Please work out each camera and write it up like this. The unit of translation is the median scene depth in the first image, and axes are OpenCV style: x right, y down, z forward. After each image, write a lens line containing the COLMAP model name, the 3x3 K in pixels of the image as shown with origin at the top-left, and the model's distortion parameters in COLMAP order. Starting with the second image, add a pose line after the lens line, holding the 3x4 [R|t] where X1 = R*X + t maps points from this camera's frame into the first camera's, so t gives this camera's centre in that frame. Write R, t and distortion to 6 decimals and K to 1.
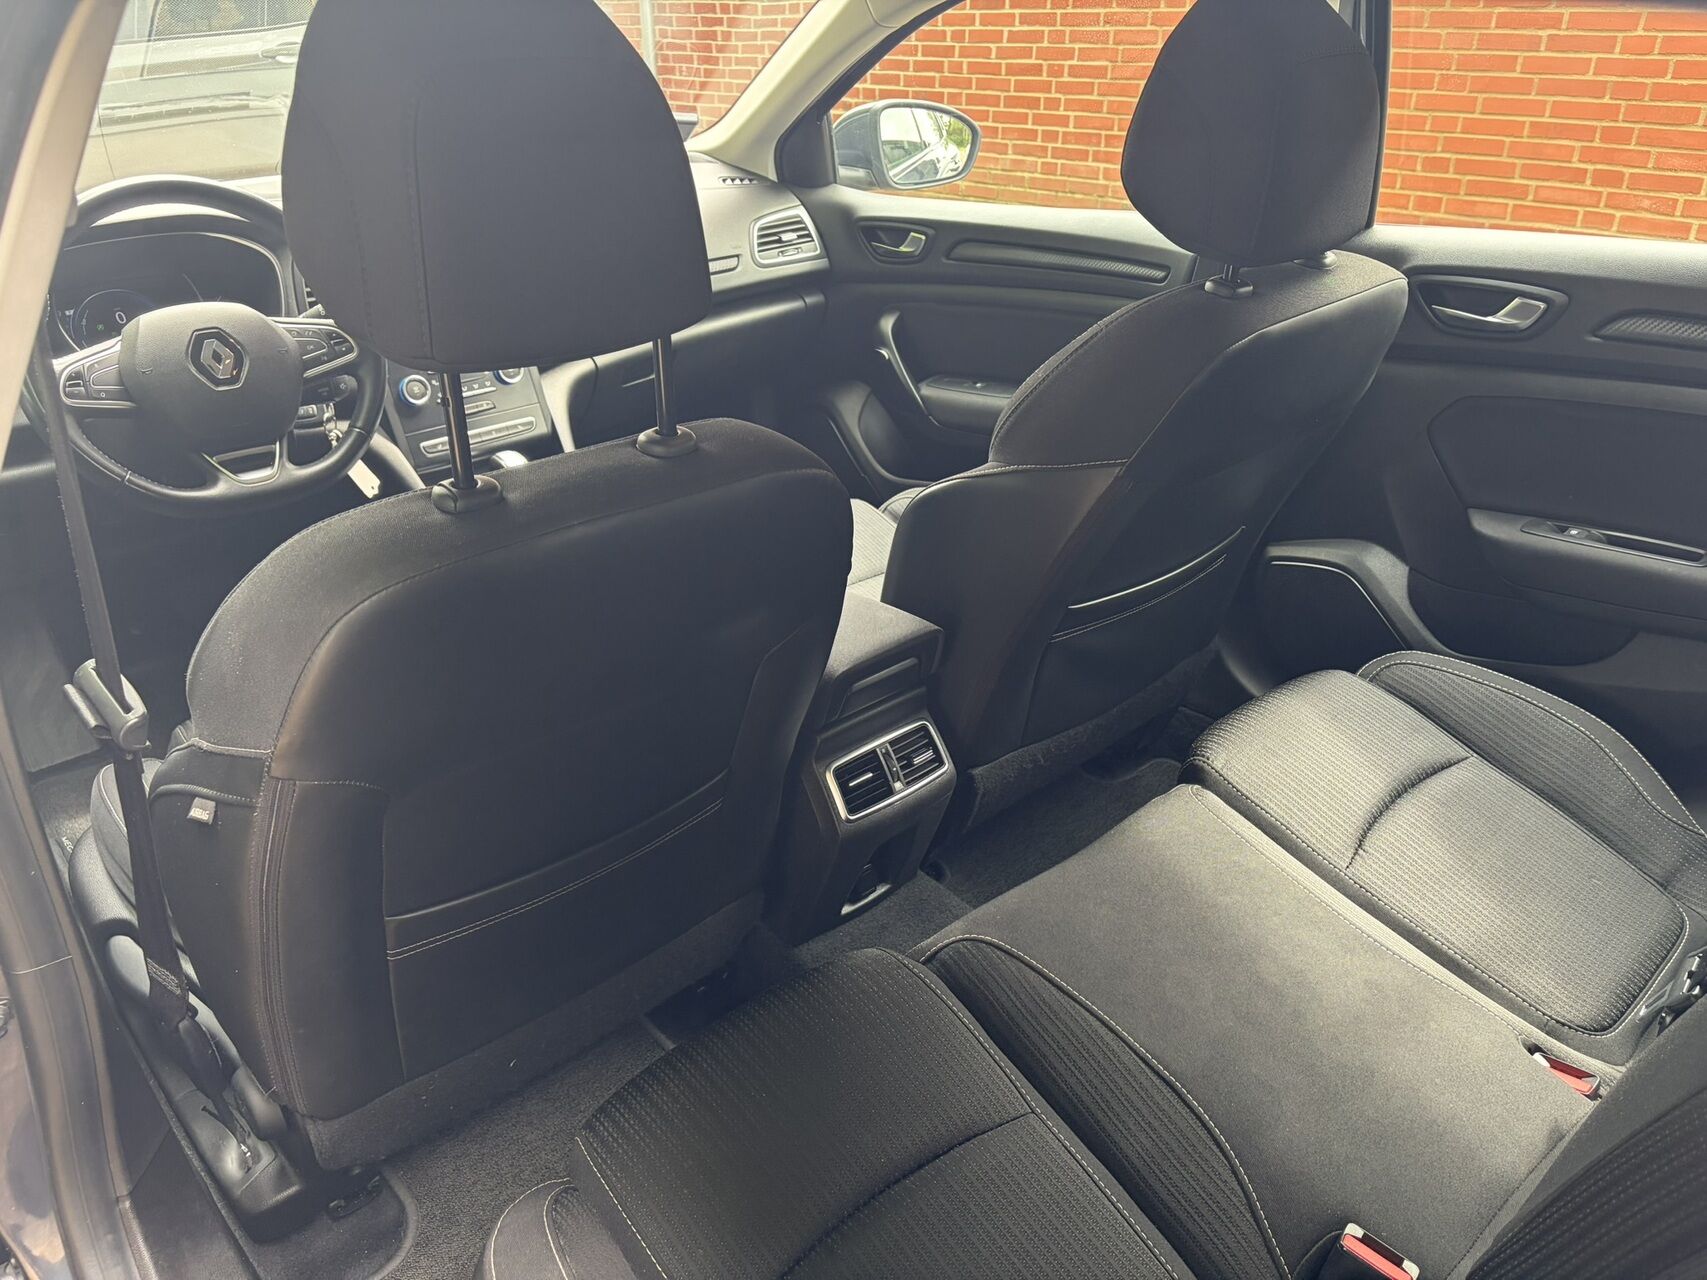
lens RADIAL K [[1292.1, 0, 803.1], [0, 1292.1, 640.7], [0, 0, 1]] dist [0.055775, 0.000344]
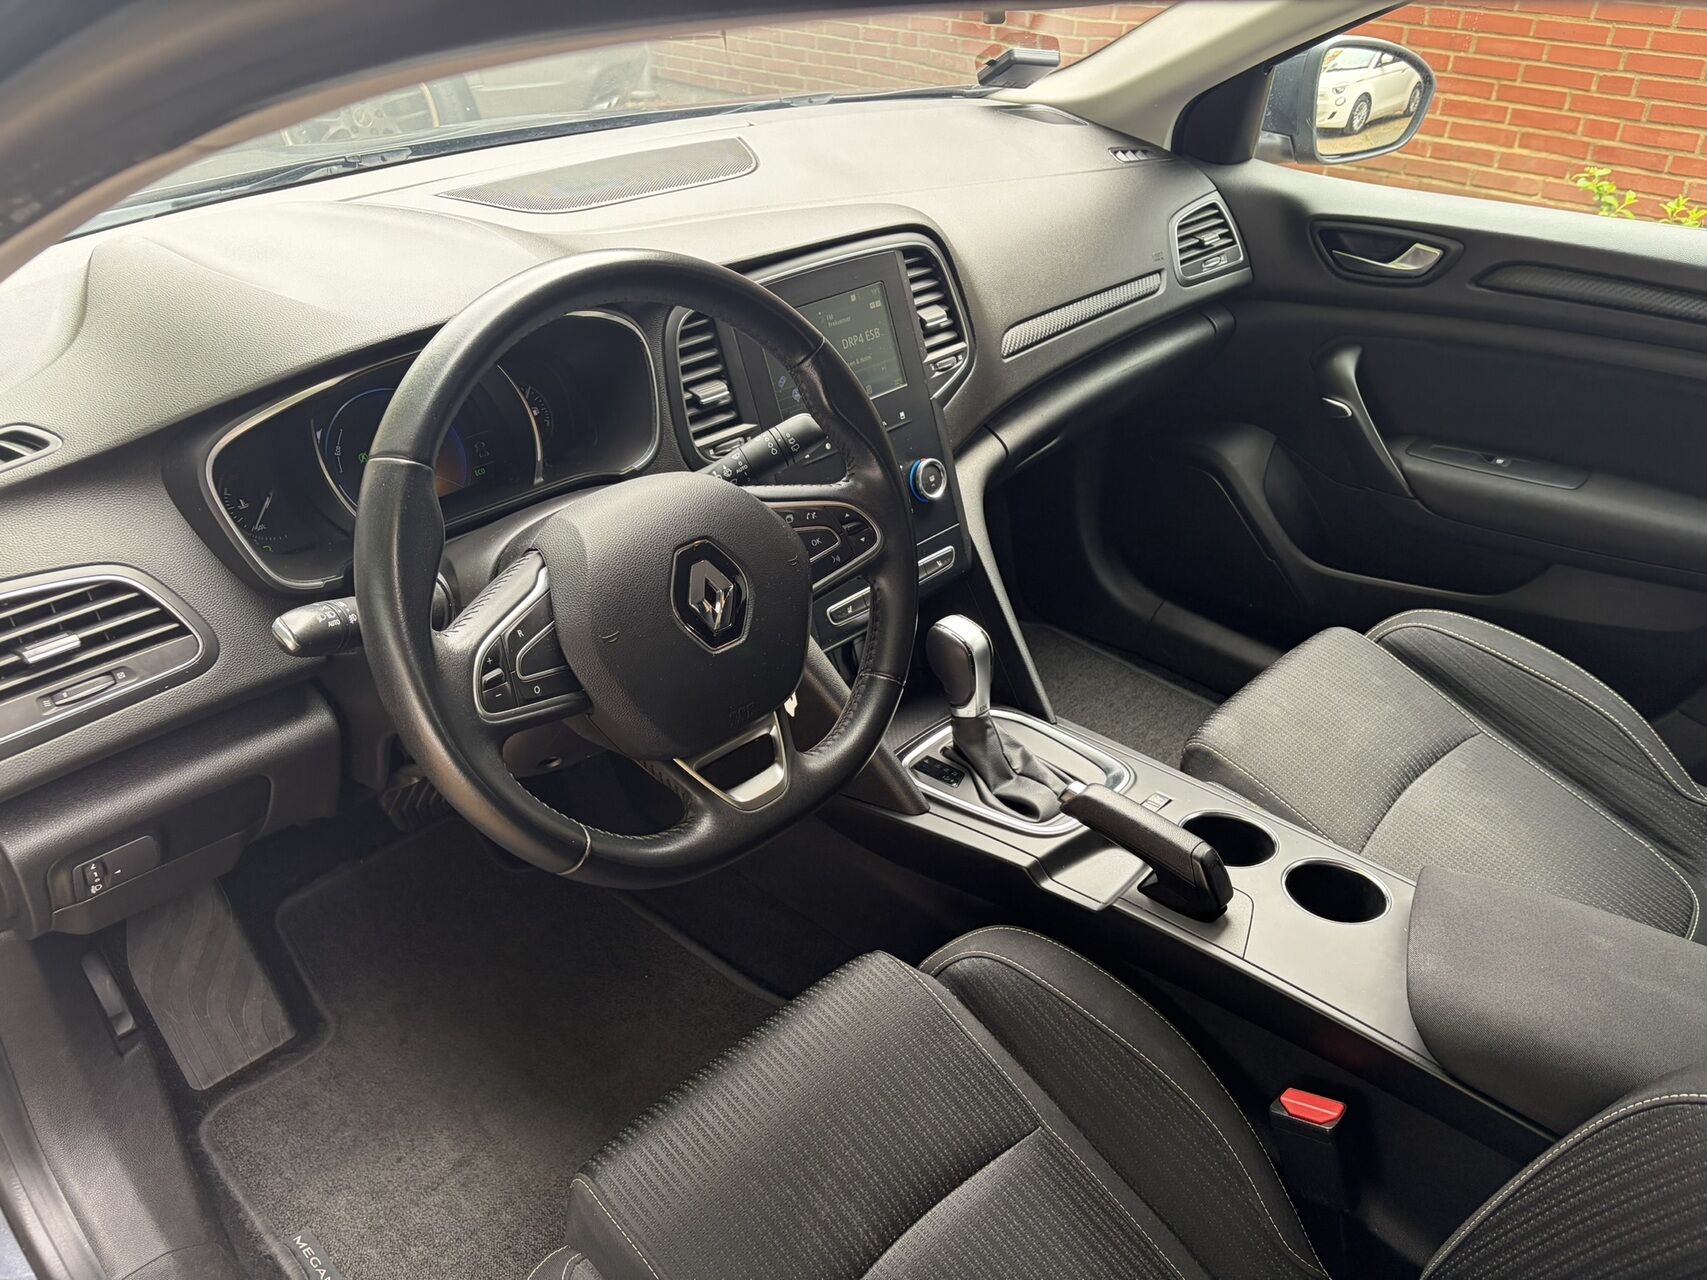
lens RADIAL K [[1318.9, 0, 853.5], [0, 1318.9, 640.0], [0, 0, 1]] dist [0.041374, -0.009880]
pose [[0.992748, -0.019463, 0.118624, -0.311209], [0.008701, 0.995852, 0.090574, -0.168956], [-0.119895, -0.088885, 0.988800, 0.303601]]
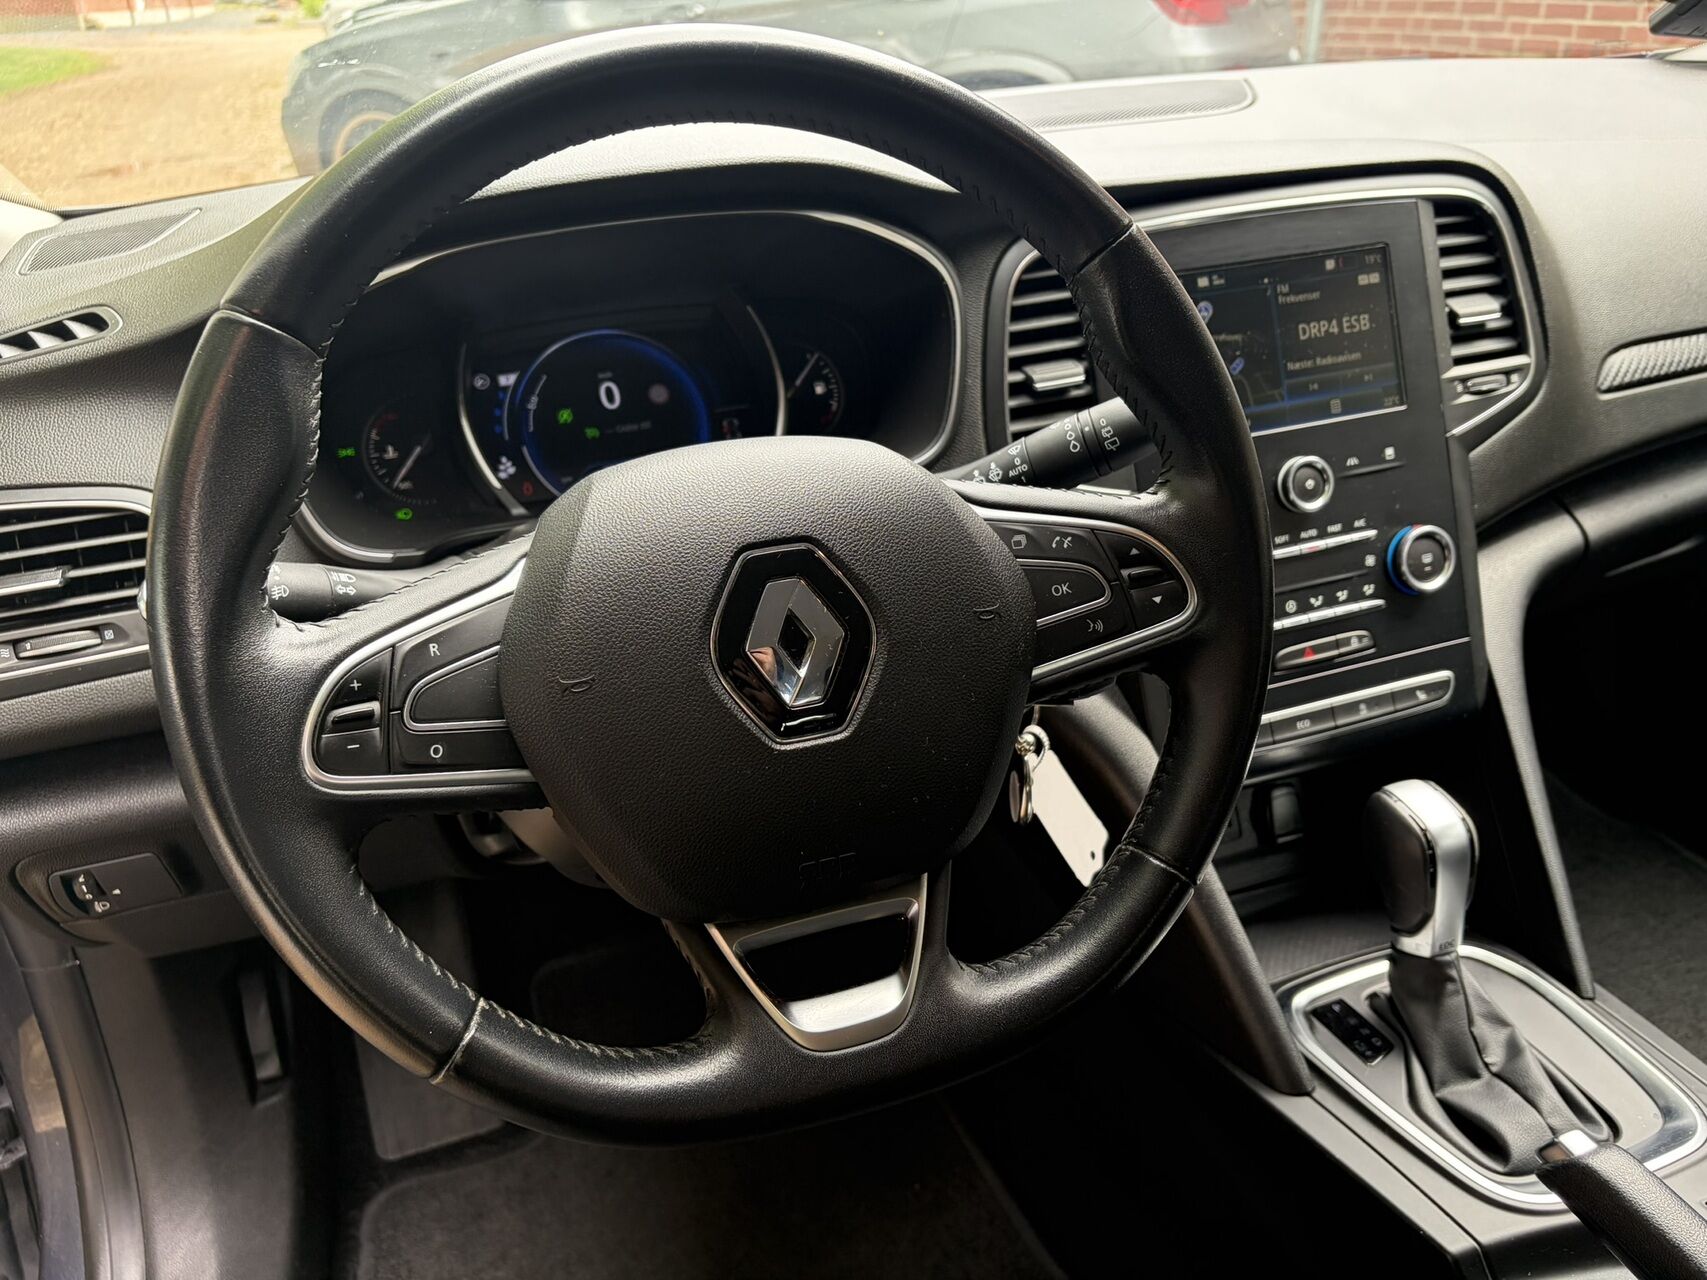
lens RADIAL K [[1314.6, 0, 866.8], [0, 1314.6, 637.4], [0, 0, 1]] dist [0.031528, -0.047629]
pose [[0.938097, 0.140833, -0.316450, -0.230442], [-0.135530, 0.990012, 0.038827, -0.158225], [0.318758, 0.006465, 0.947814, 0.493708]]
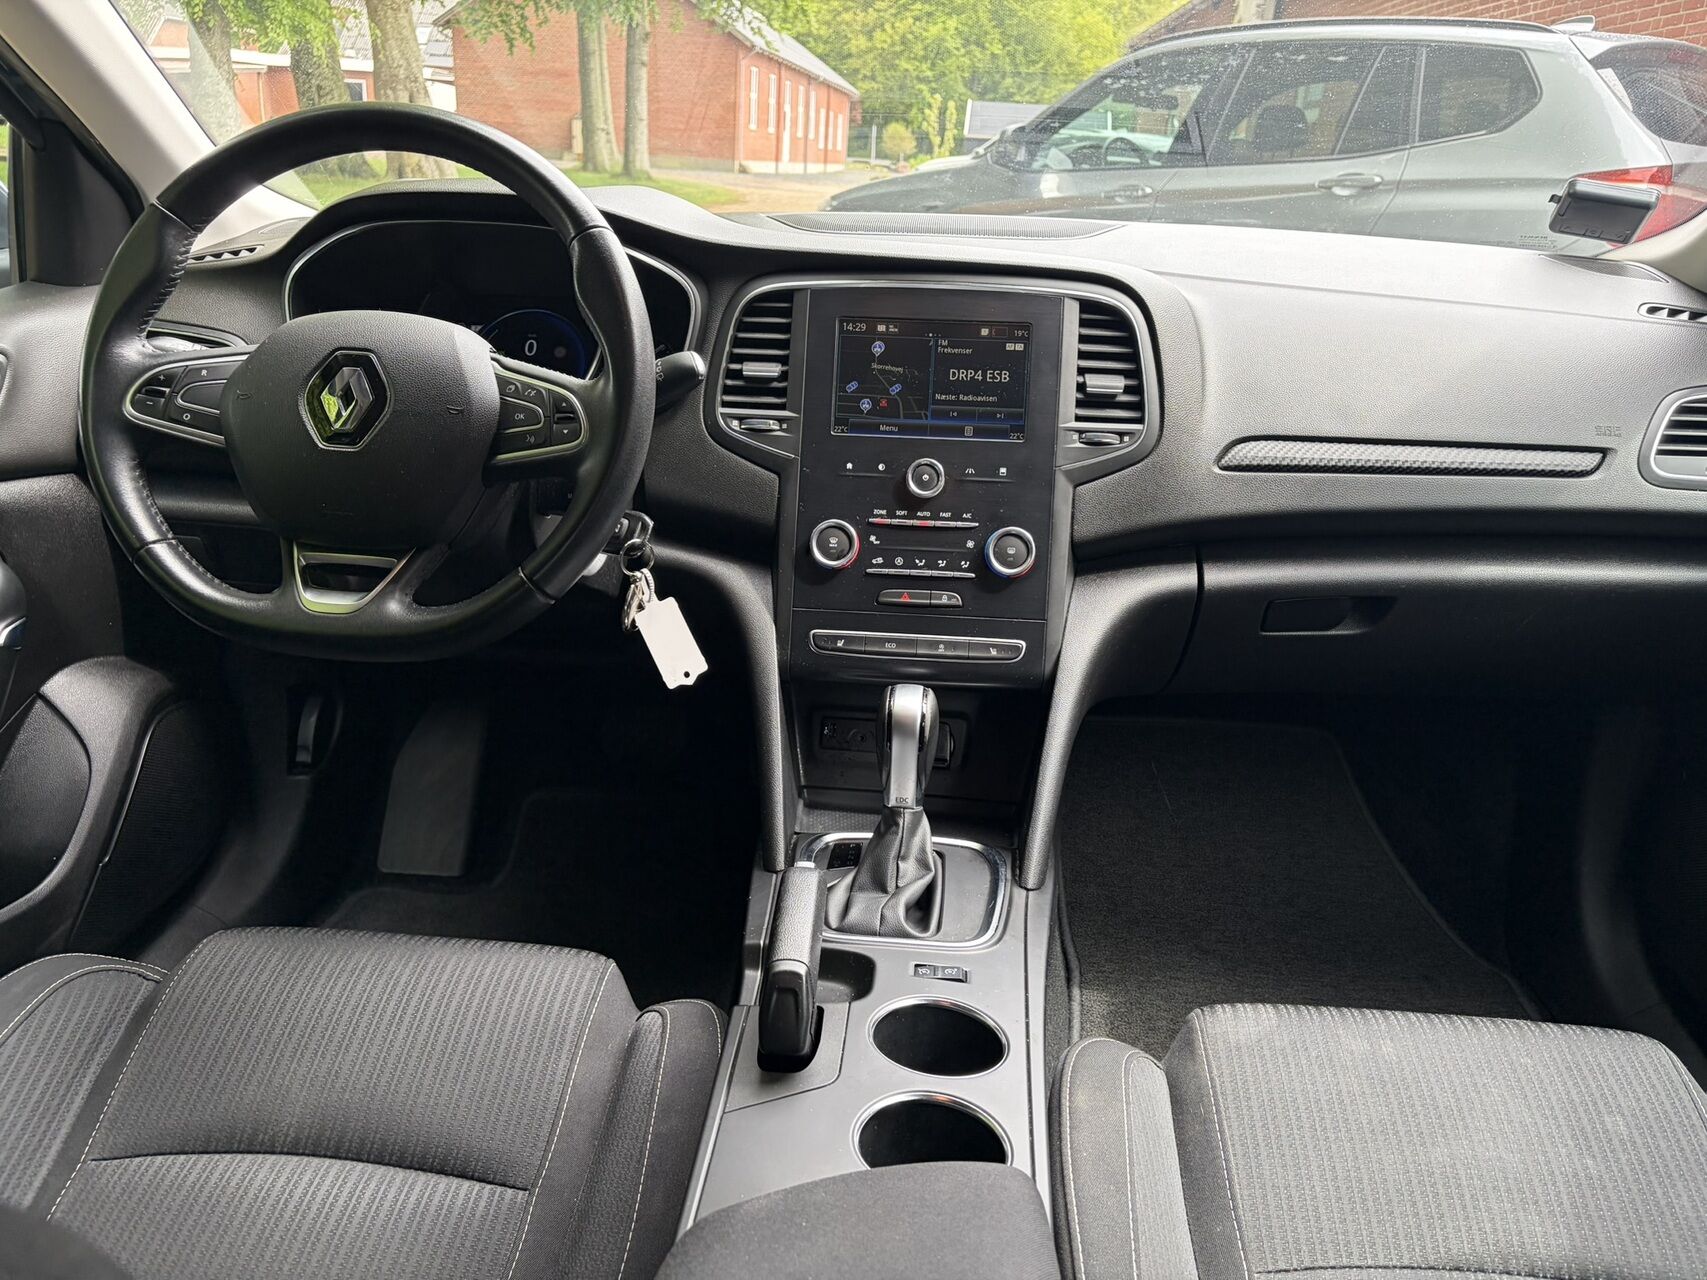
lens RADIAL K [[1296.0, 0, 847.5], [0, 1296.0, 654.2], [0, 0, 1]] dist [0.062120, -0.002272]
pose [[0.711525, 0.293739, -0.638318, 0.084657], [-0.360841, 0.932243, 0.026771, -0.140803], [0.602931, 0.211282, 0.769307, 0.484843]]
